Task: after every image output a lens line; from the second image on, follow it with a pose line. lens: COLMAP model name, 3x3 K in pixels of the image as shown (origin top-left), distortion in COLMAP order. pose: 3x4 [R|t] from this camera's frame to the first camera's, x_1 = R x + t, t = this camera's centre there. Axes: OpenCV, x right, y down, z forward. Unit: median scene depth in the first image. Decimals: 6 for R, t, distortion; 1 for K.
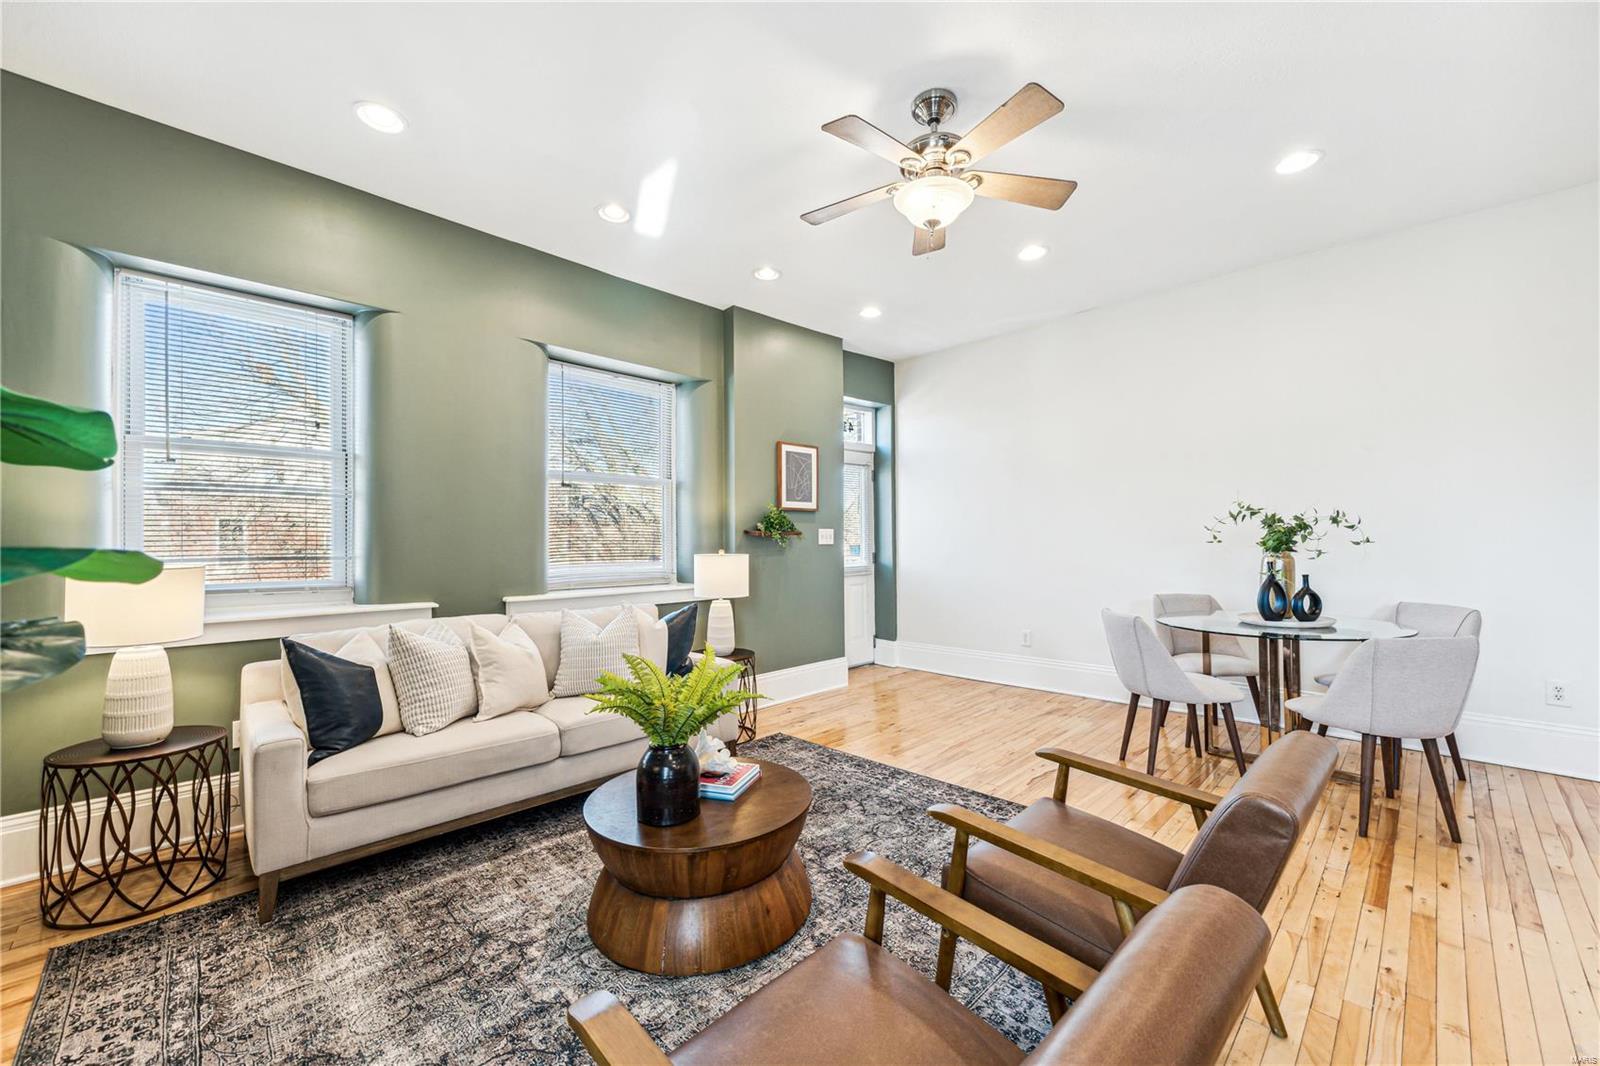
lens RADIAL K [[617.9, 0, 803.5], [0, 617.9, 535.8], [0, 0, 1]] dist [0.000769, 0.000804]
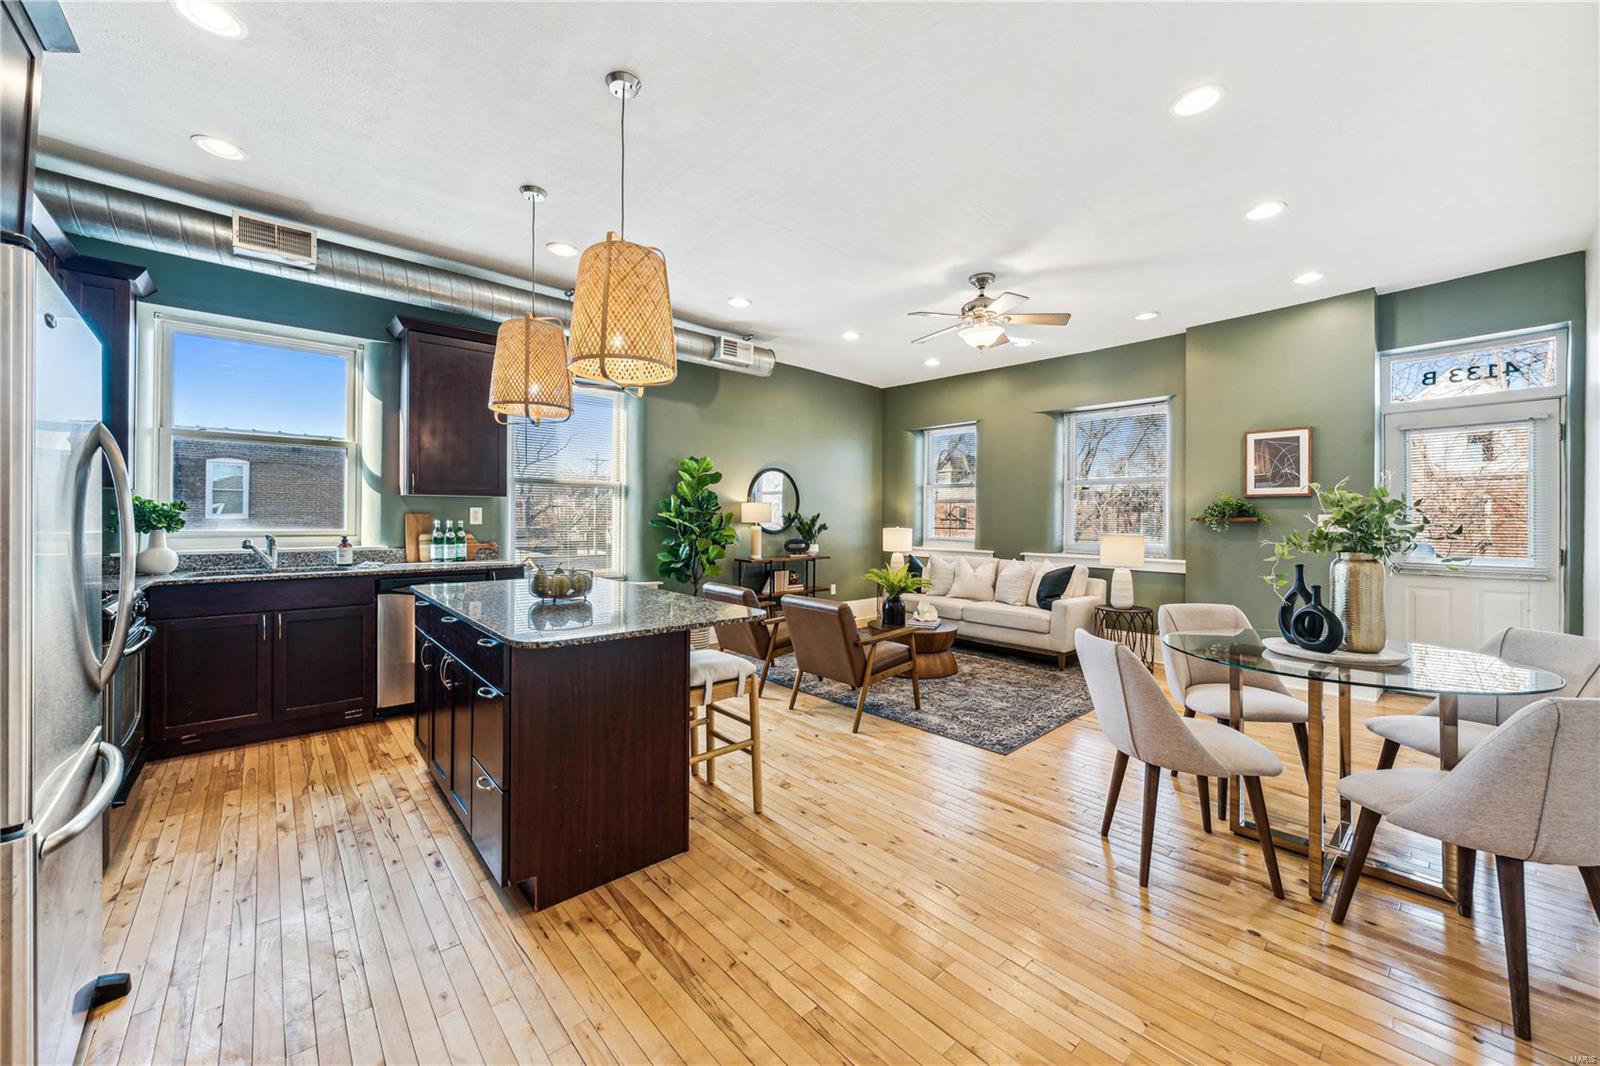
lens RADIAL K [[601.1, 0, 799.0], [0, 601.1, 518.3], [0, 0, 1]] dist [-0.003628, -0.000118]
pose [[-0.048295, 0.005235, -0.998819, 1.501762], [-0.000976, 0.999986, 0.005289, -0.015573], [0.998833, 0.001231, -0.048290, 0.433722]]
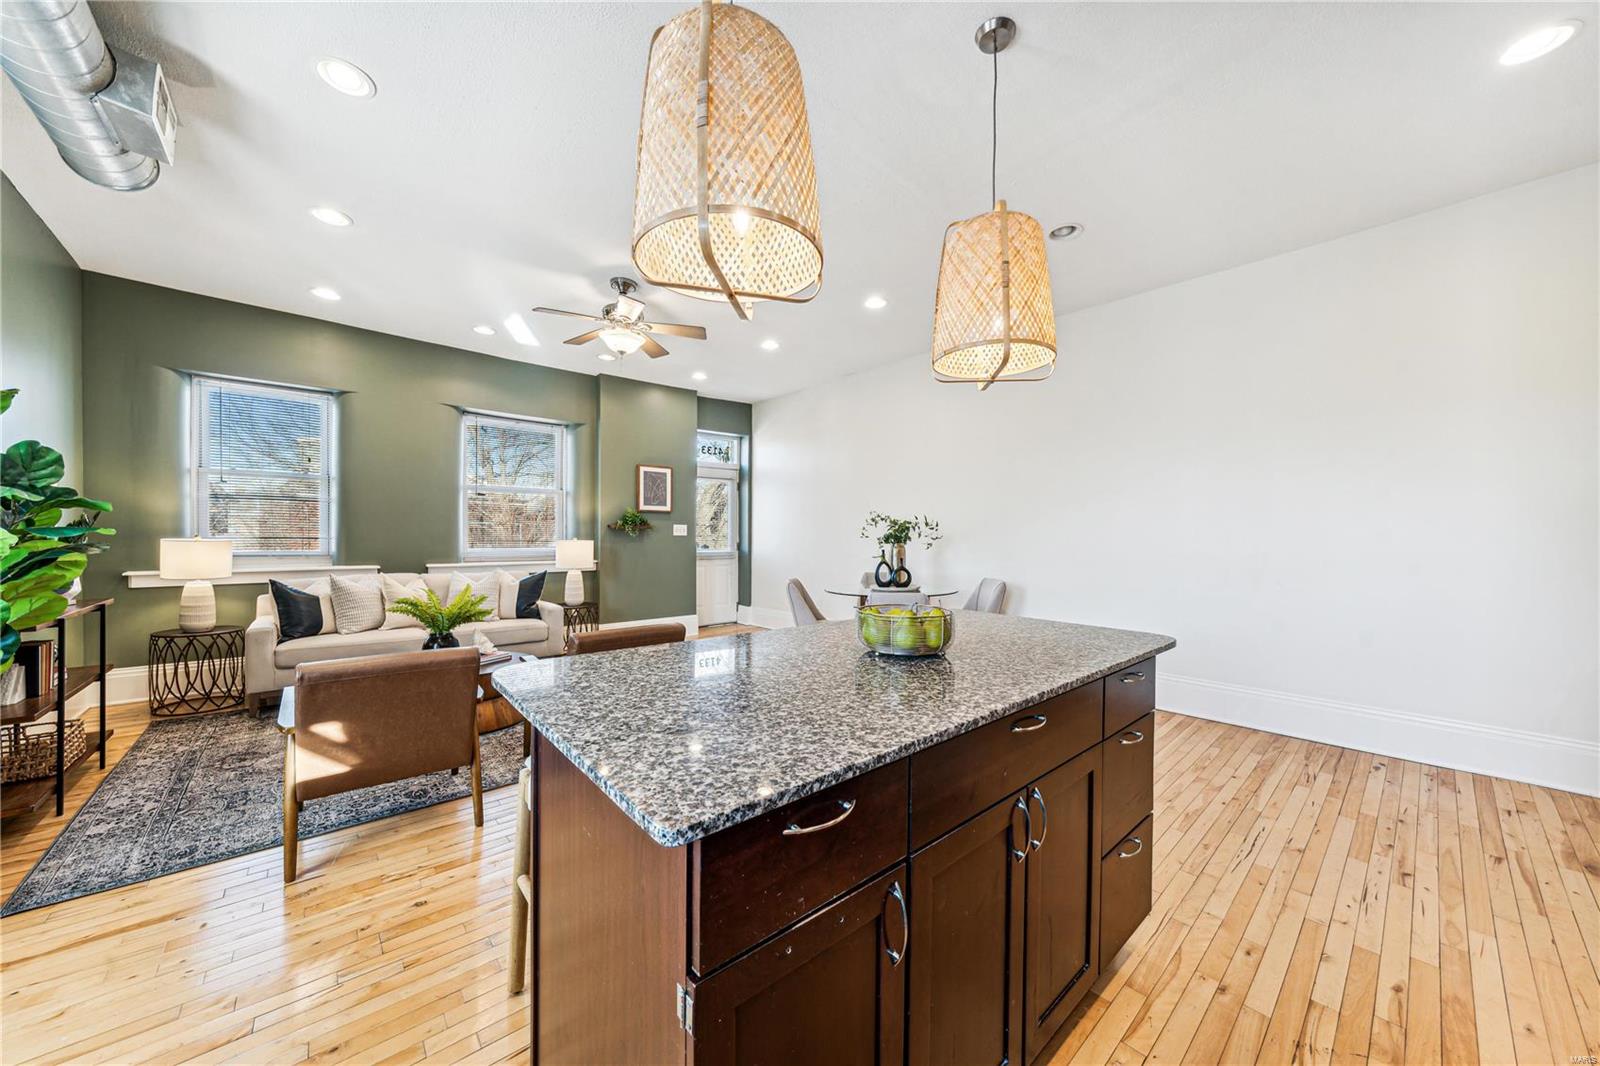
lens RADIAL K [[551.0, 0, 801.1], [0, 551.0, 539.9], [0, 0, 1]] dist [-0.001531, -0.000285]
pose [[0.998096, 0.016042, -0.059551, 0.629767], [-0.014966, 0.999717, 0.018470, -0.006250], [0.059831, -0.017544, 0.998054, -0.415189]]
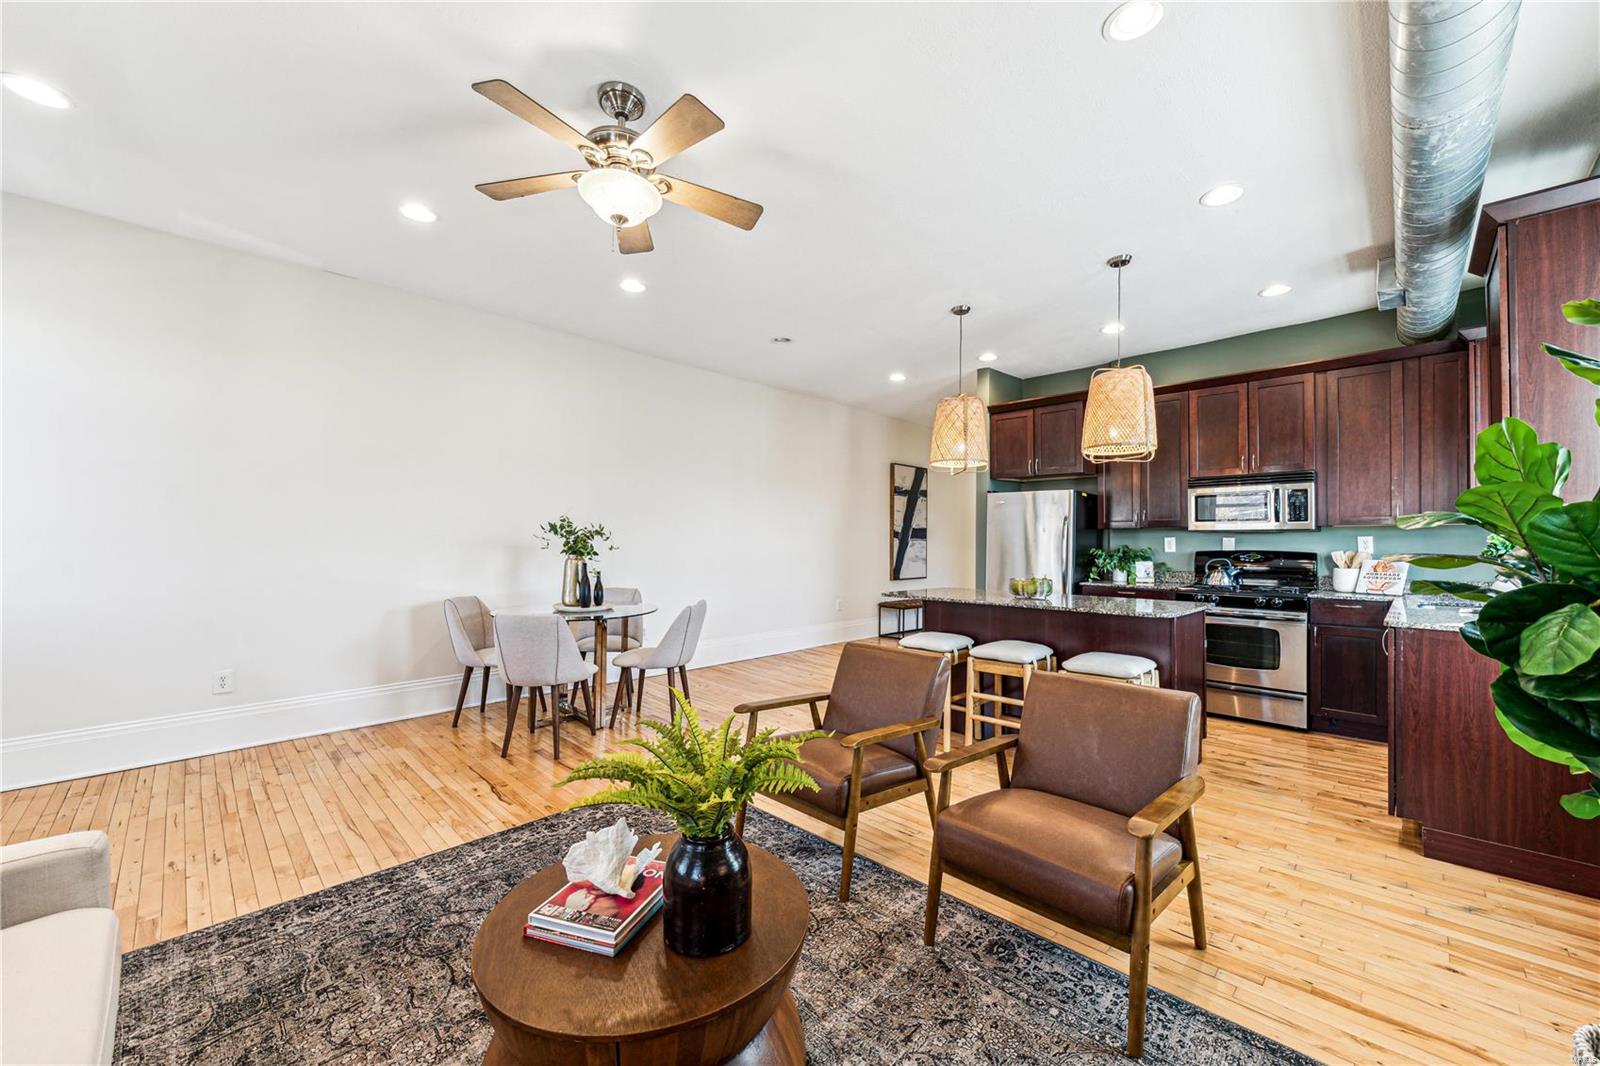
lens RADIAL K [[621.9, 0, 796.6], [0, 621.9, 534.5], [0, 0, 1]] dist [-0.000156, -0.000041]
pose [[-0.007914, 0.022169, 0.999723, -0.579824], [-0.012905, 0.999669, -0.022270, 0.005443], [-0.999885, -0.013077, -0.007626, 0.556819]]
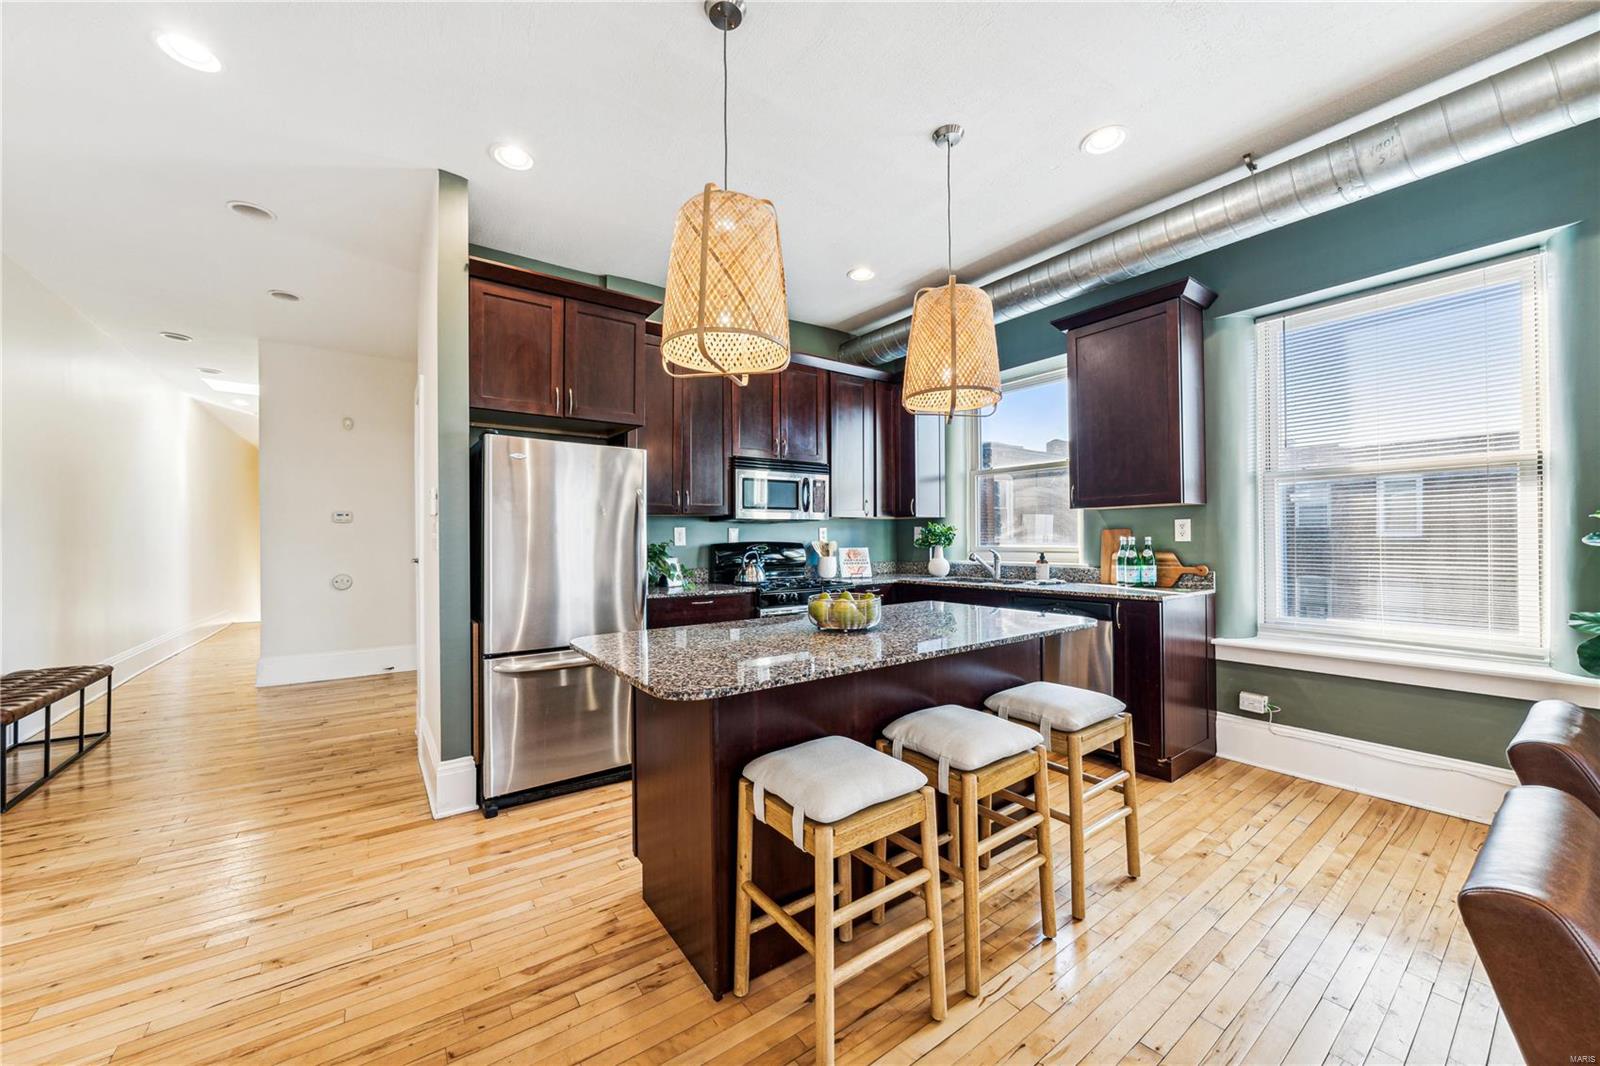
lens RADIAL K [[589.1, 0, 803.4], [0, 589.1, 538.7], [0, 0, 1]] dist [-0.001017, -0.000124]
pose [[-0.989790, 0.015135, 0.141725, 0.644165], [0.014742, 0.999884, -0.003826, -0.003954], [-0.141766, -0.001698, -0.989899, 0.753719]]
